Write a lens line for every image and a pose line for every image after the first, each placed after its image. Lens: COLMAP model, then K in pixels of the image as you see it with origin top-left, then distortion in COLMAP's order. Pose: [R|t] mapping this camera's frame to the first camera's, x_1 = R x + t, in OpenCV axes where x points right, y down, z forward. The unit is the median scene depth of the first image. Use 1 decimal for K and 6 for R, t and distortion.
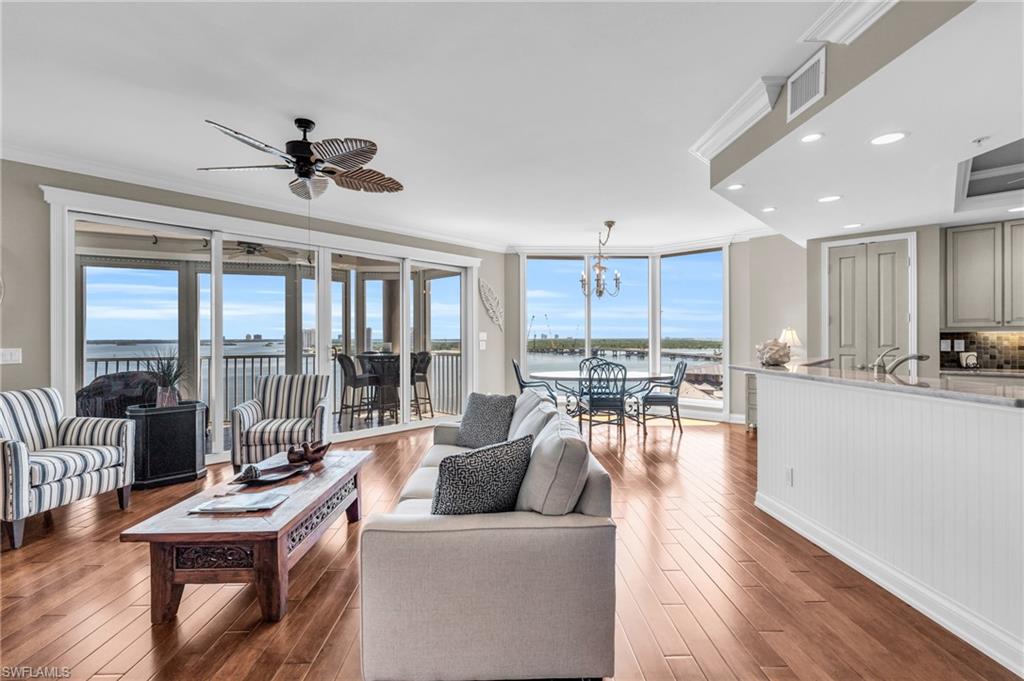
lens RADIAL K [[460.0, 0, 512.5], [0, 460.0, 340.0], [0, 0, 1]] dist [-0.009309, 0.002710]
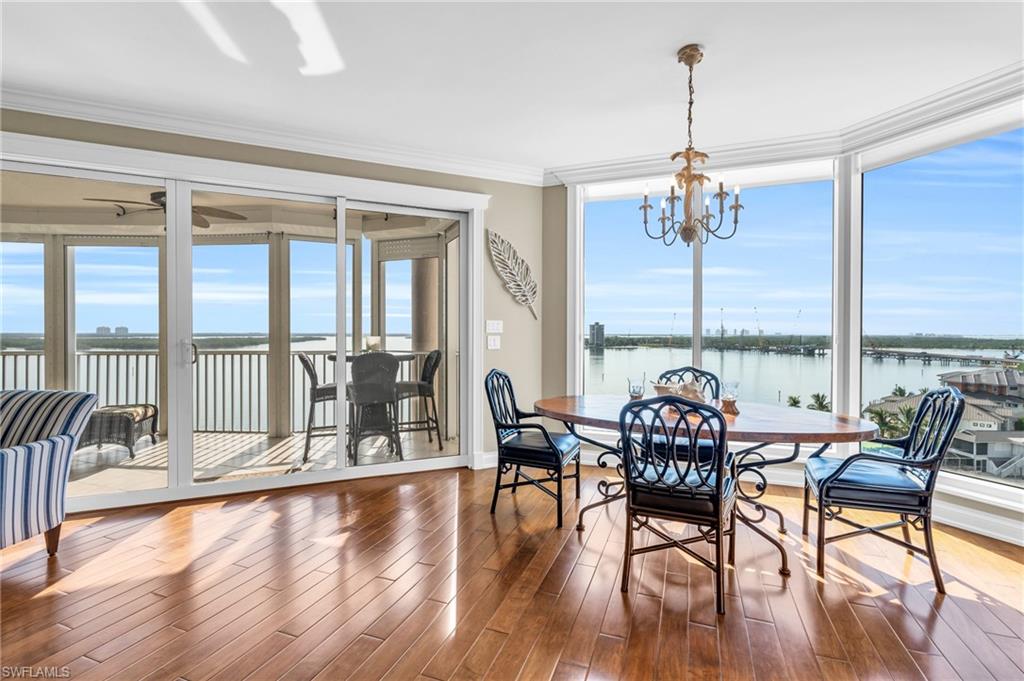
lens RADIAL K [[460.0, 0, 517.7], [0, 460.0, 335.9], [0, 0, 1]] dist [-0.009309, 0.002710]
pose [[0.922961, 0.007780, -0.384814, 0.282833], [-0.007268, 0.999970, 0.002786, 0.002813], [0.384824, 0.000225, 0.922990, 0.684308]]
